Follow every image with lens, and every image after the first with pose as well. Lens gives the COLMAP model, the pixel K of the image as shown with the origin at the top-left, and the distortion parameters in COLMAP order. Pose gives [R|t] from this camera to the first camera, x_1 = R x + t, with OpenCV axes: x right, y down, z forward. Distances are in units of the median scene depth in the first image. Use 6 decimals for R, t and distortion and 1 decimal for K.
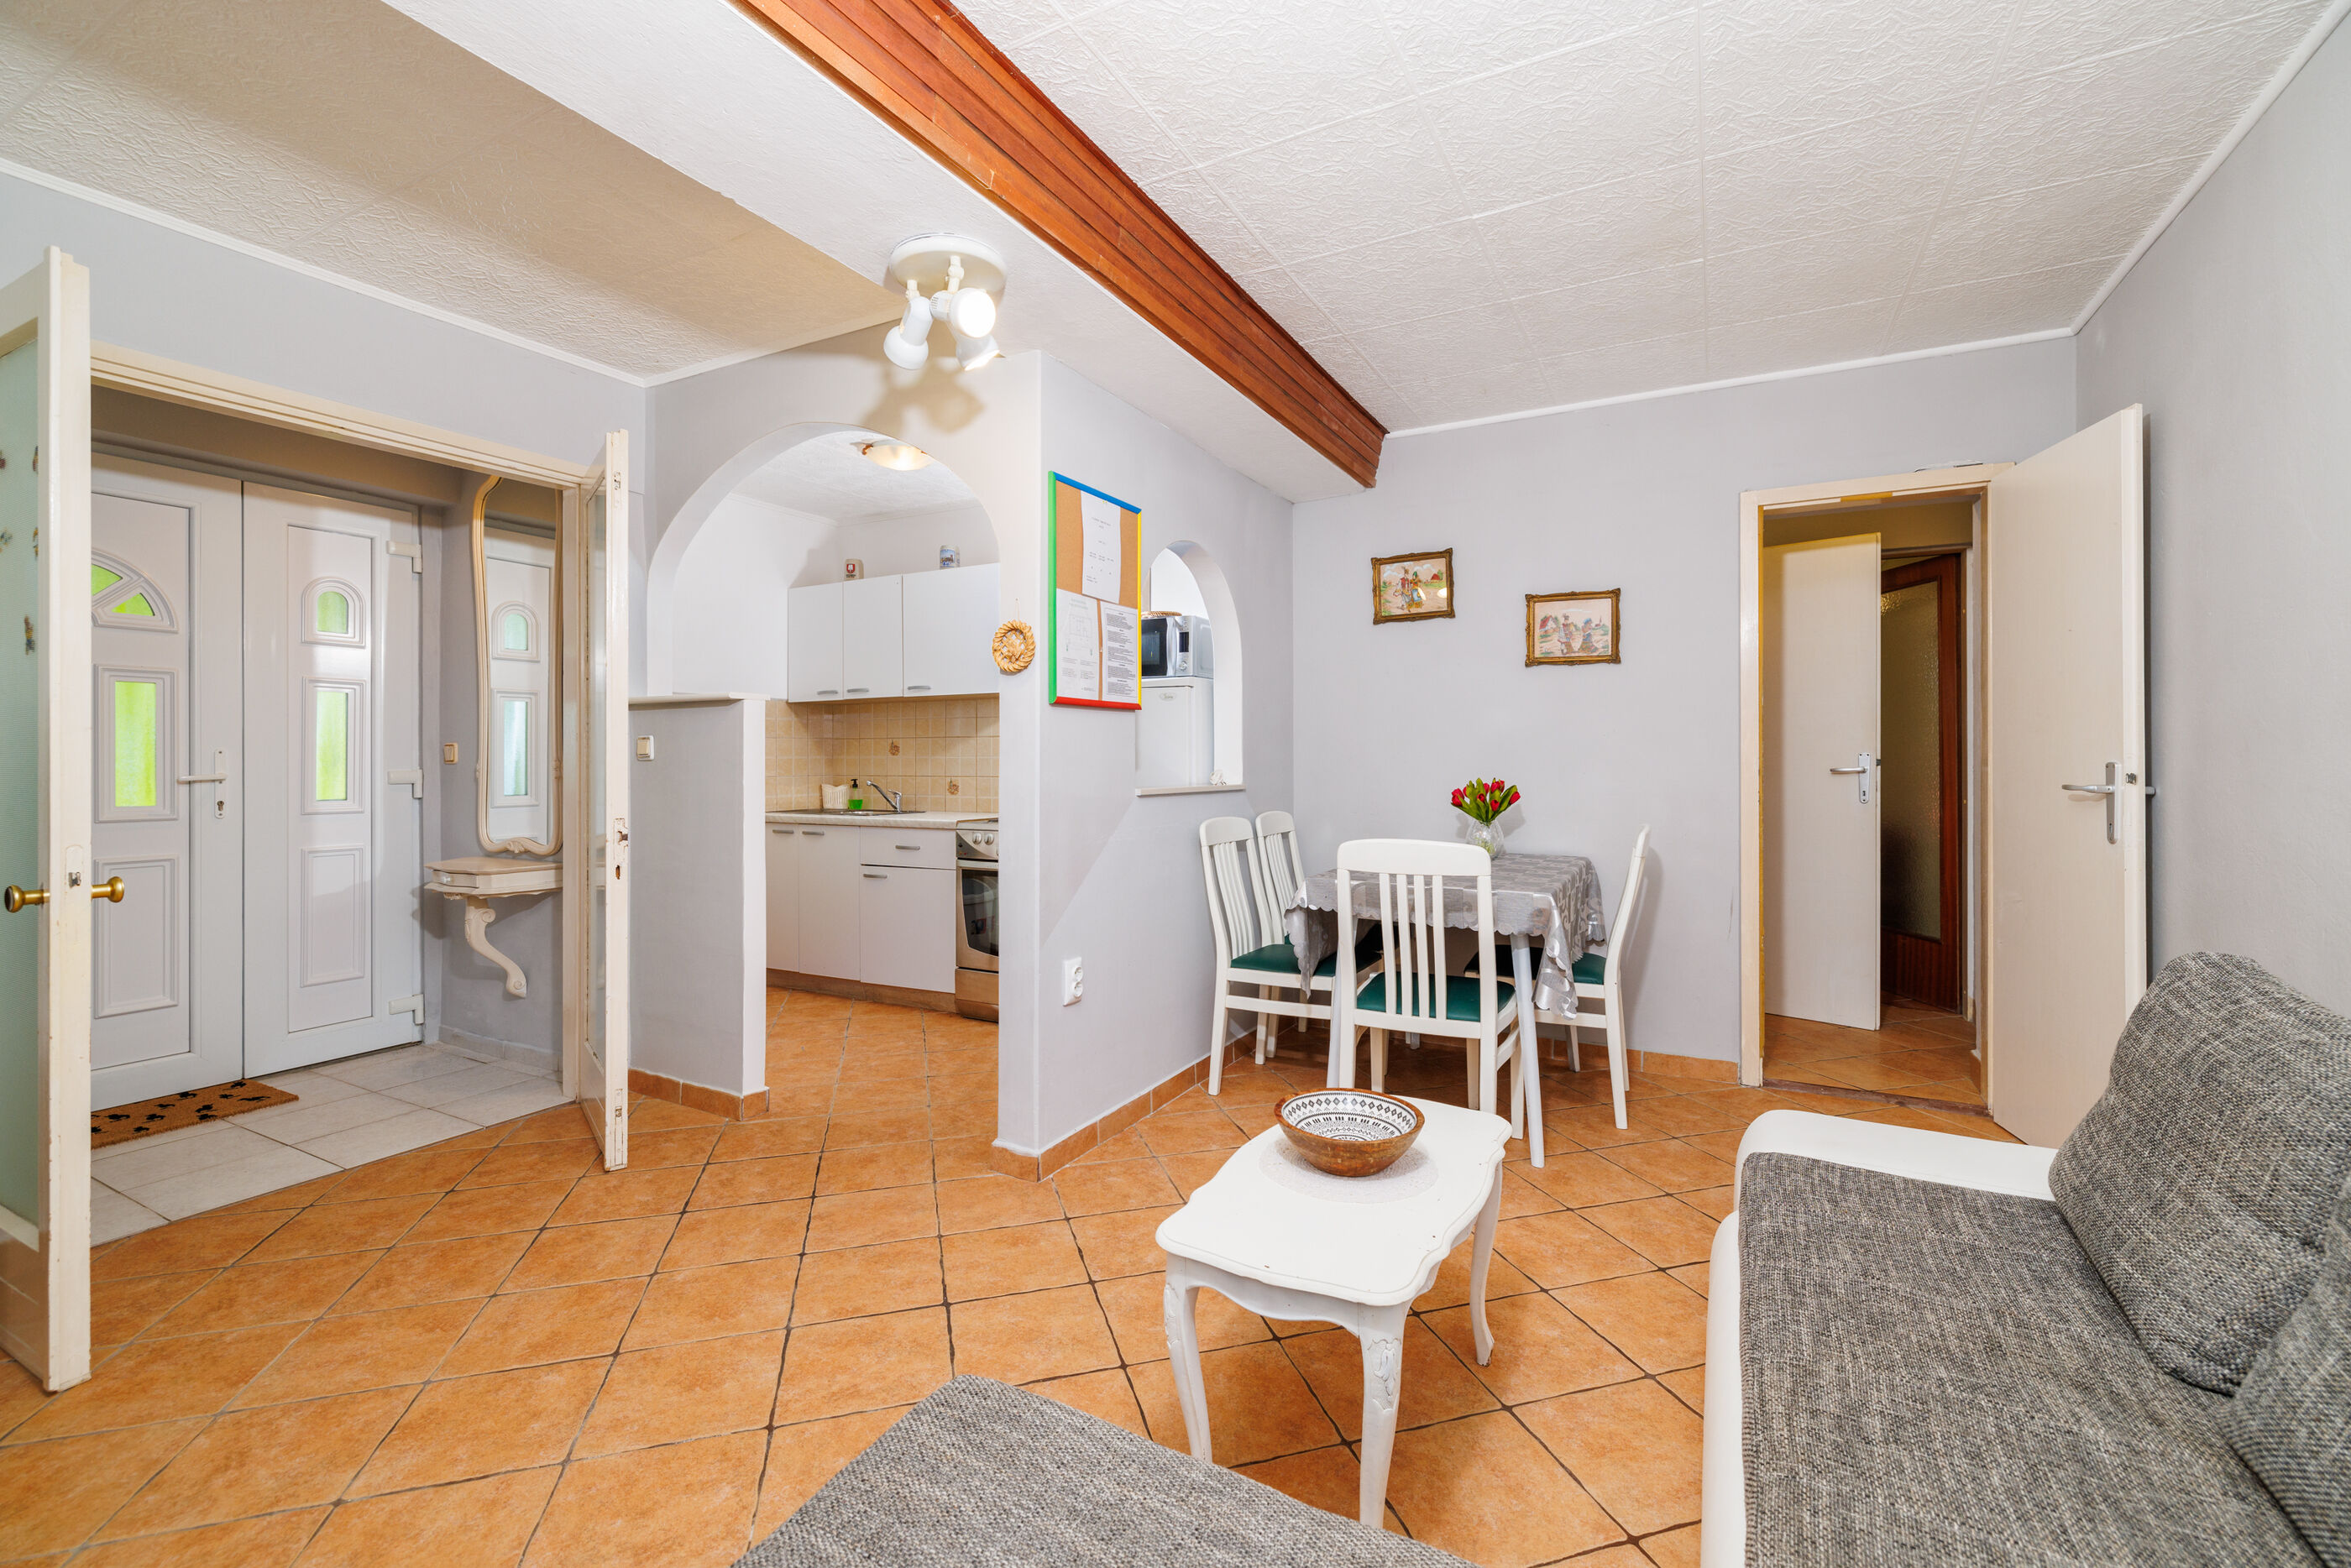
lens RADIAL K [[988.0, 0, 1181.5], [0, 988.0, 754.9], [0, 0, 1]] dist [0.001077, 0.000918]
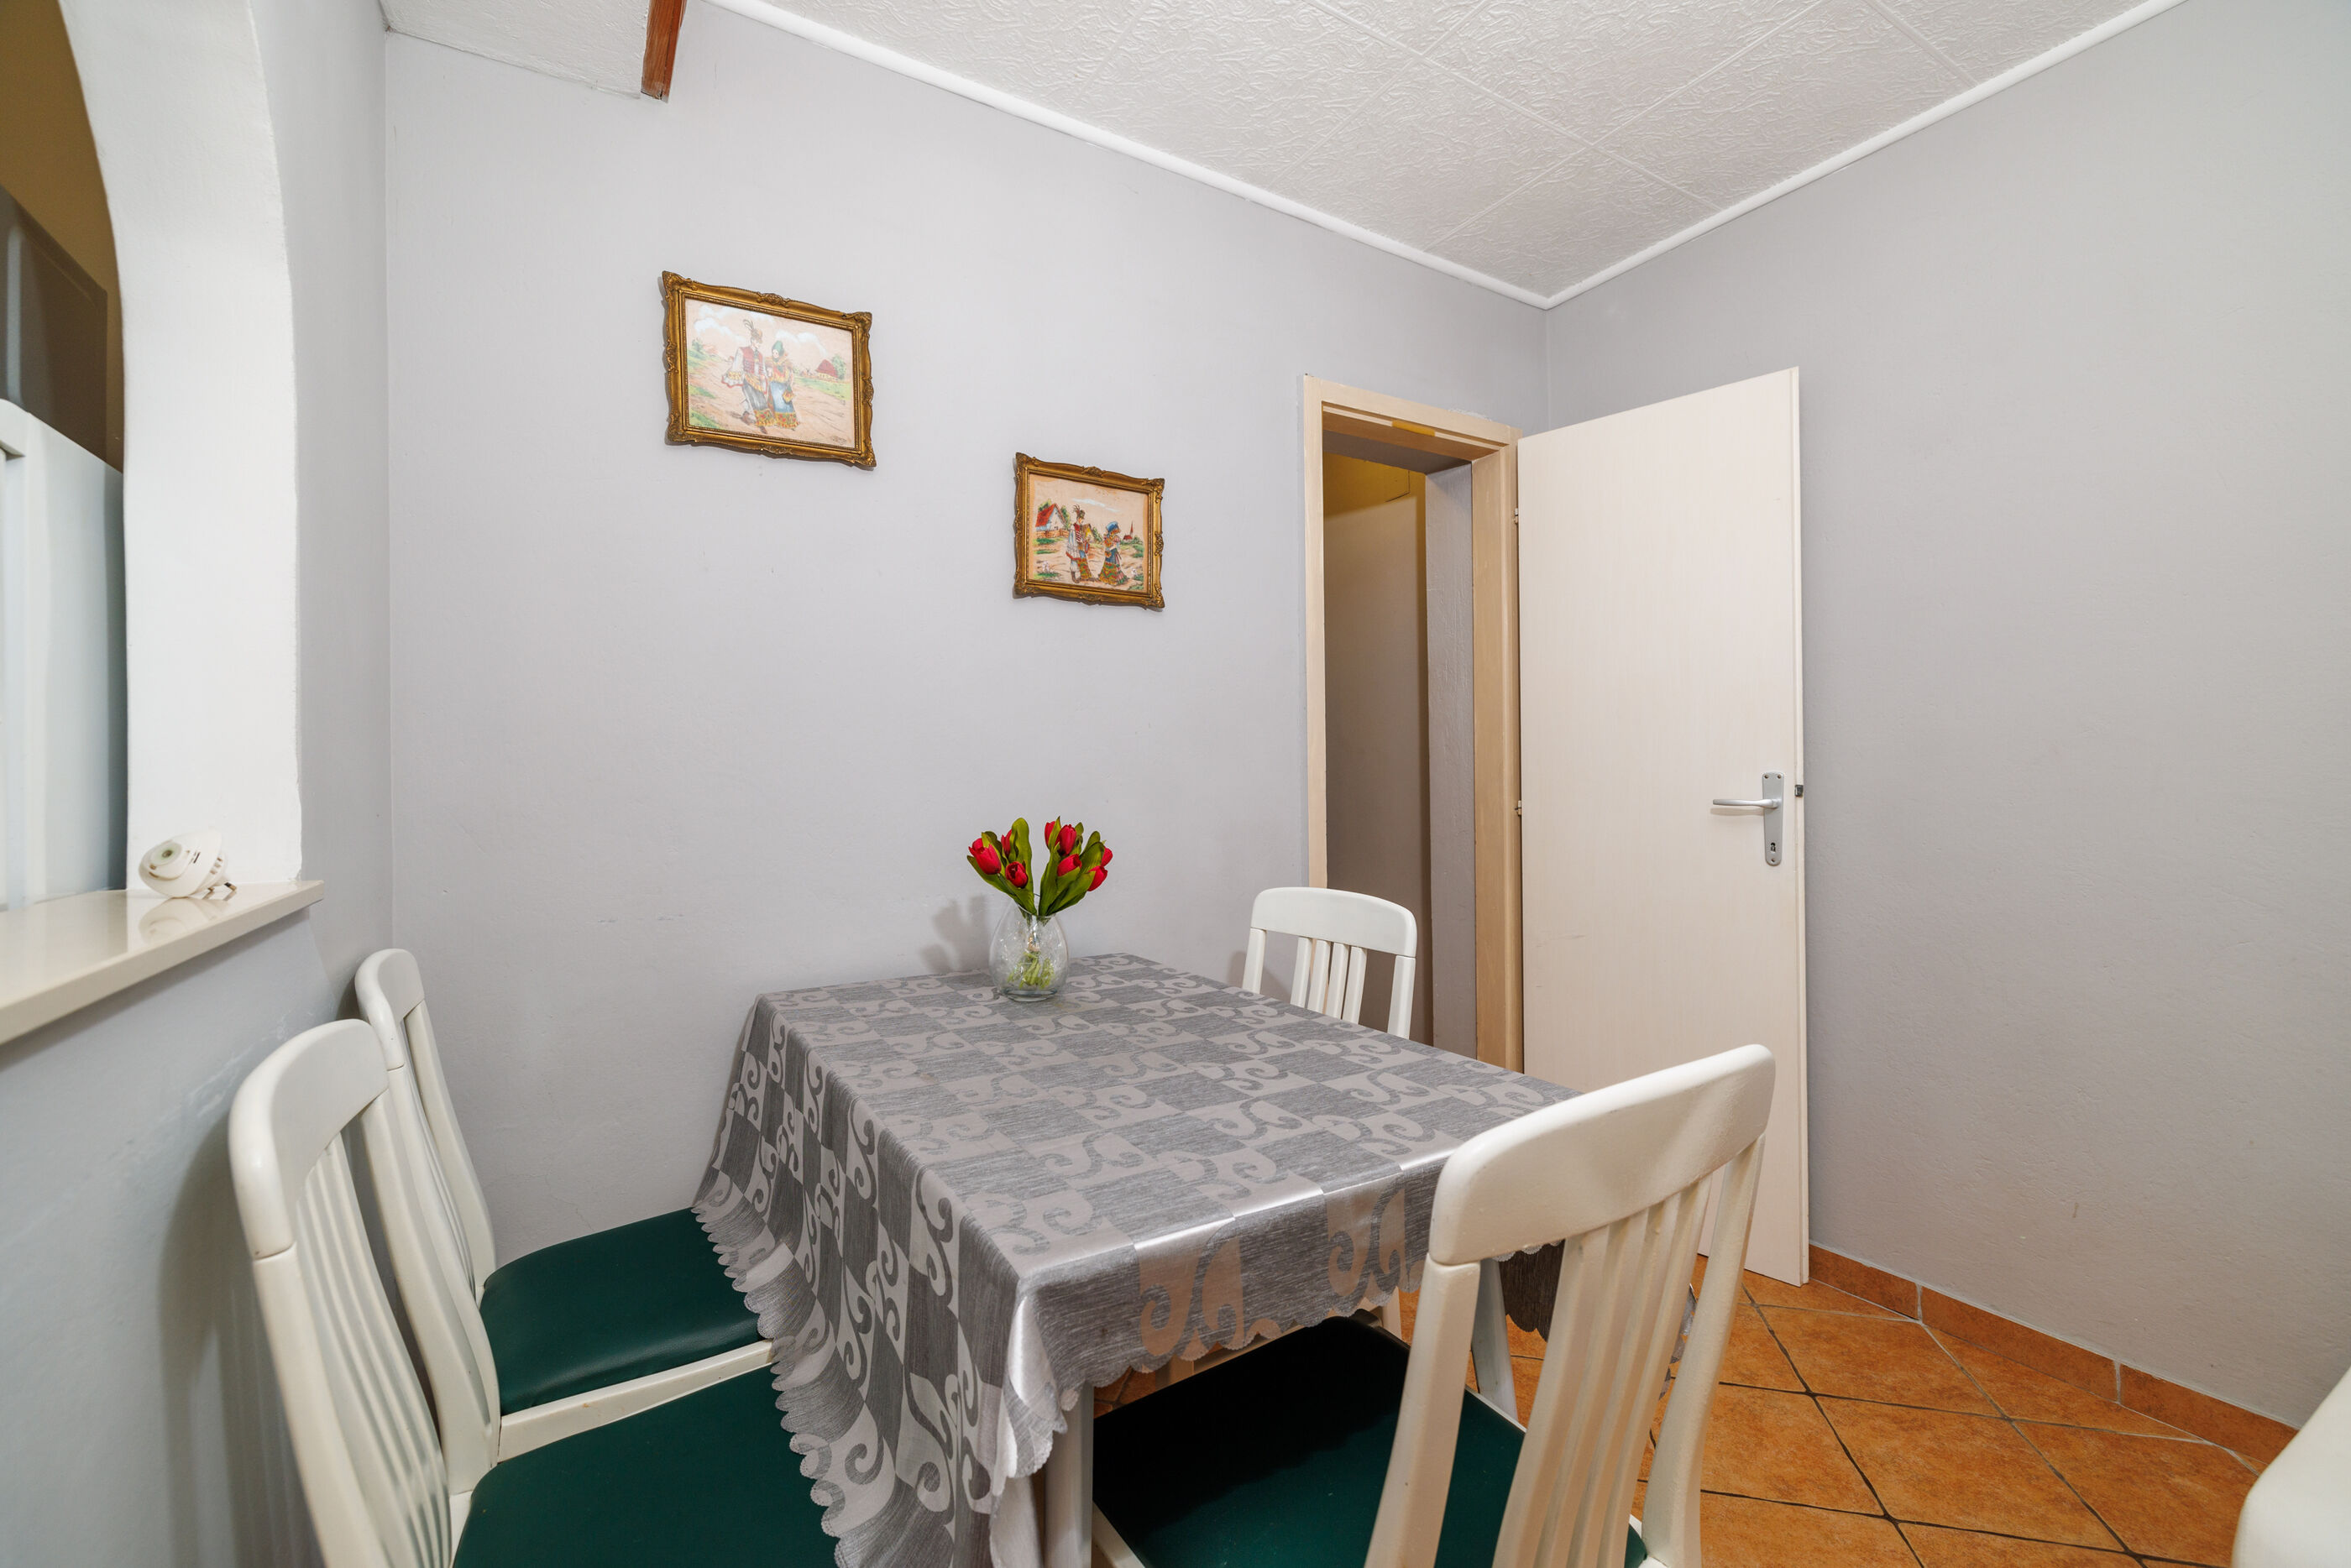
lens RADIAL K [[988.0, 0, 1184.9], [0, 988.0, 763.6], [0, 0, 1]] dist [0.001077, 0.000918]
pose [[0.505712, -0.000158, 0.862702, -0.048751], [0.004686, 0.999986, -0.002564, -0.000574], [-0.862689, 0.005339, 0.505706, 0.688420]]
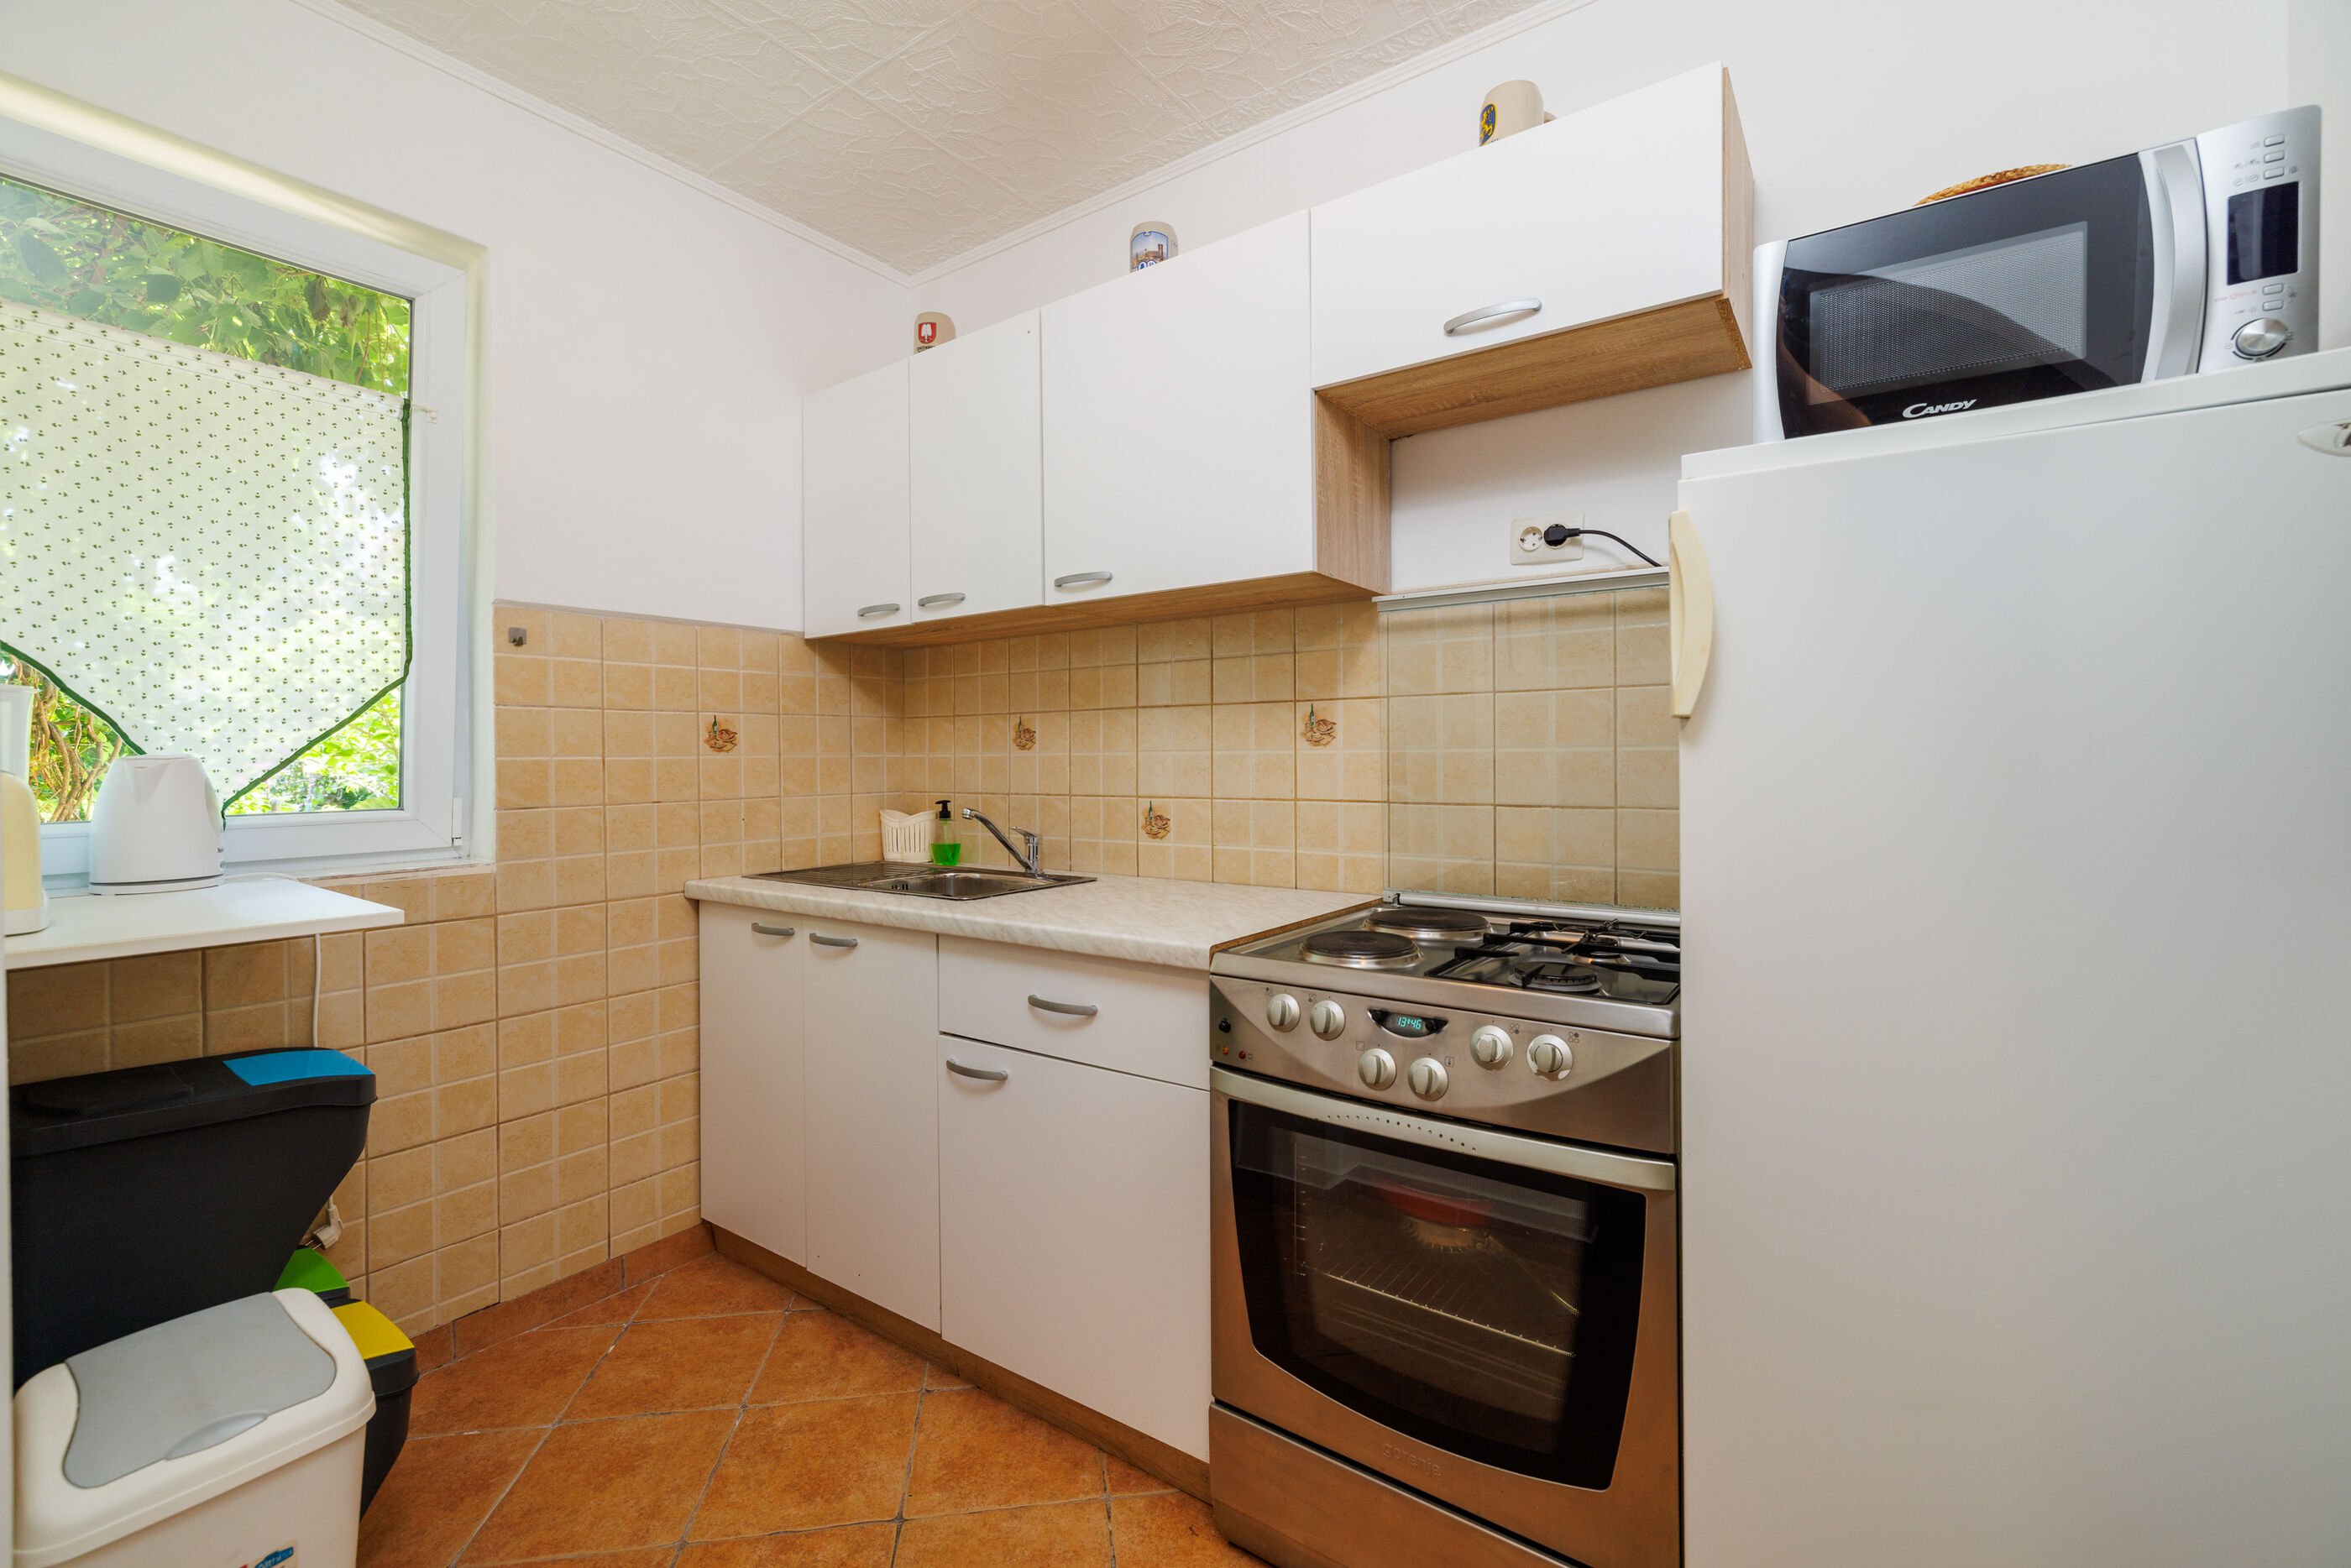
lens RADIAL K [[988.0, 0, 1187.0], [0, 988.0, 758.9], [0, 0, 1]] dist [0.001077, 0.000918]
pose [[0.990520, -0.003773, -0.137319, -0.220970], [0.005251, 0.999932, 0.010402, 0.000562], [0.137270, -0.011025, 0.990472, 0.798469]]
